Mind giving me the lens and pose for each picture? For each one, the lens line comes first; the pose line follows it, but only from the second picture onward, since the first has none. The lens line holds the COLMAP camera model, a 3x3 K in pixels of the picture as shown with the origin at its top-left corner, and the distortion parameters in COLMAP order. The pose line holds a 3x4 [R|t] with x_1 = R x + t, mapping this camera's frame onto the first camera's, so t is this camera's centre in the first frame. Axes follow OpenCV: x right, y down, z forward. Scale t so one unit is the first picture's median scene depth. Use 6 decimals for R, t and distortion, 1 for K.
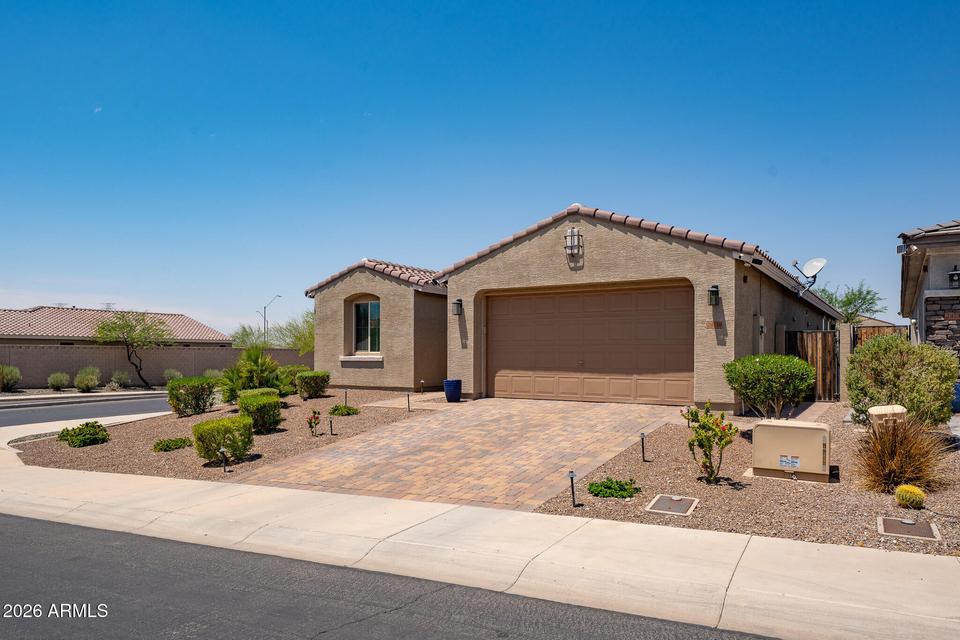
lens RADIAL K [[628.5, 0, 480.4], [0, 628.5, 326.1], [0, 0, 1]] dist [-0.001100, -0.000355]
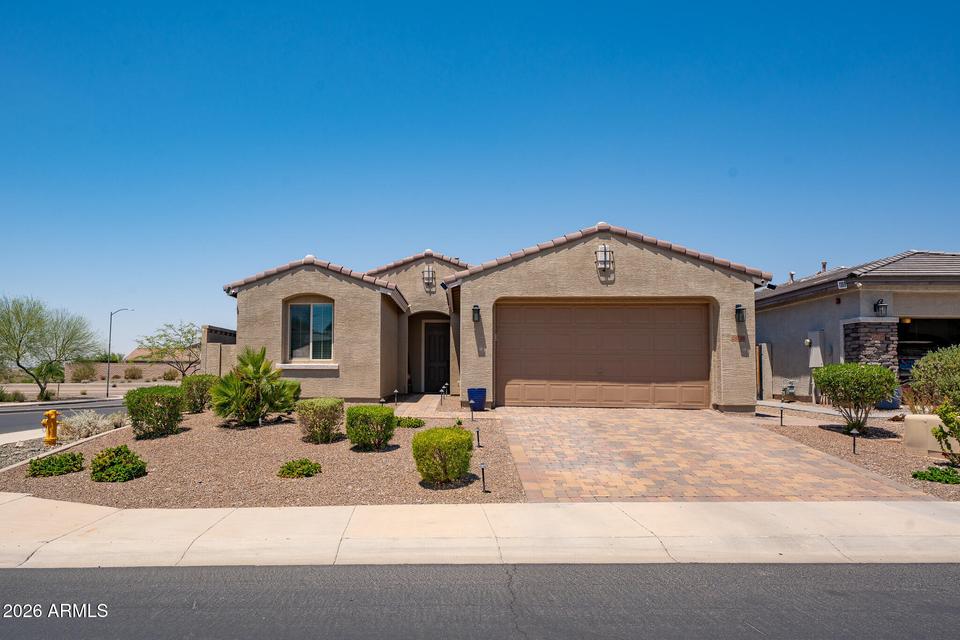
lens RADIAL K [[616.6, 0, 479.8], [0, 616.6, 317.6], [0, 0, 1]] dist [0.001555, -0.001678]
pose [[0.908478, 0.042030, 0.415814, -0.448601], [-0.027021, 0.998756, -0.041918, 0.016524], [-0.417059, 0.026846, 0.908483, 0.134316]]
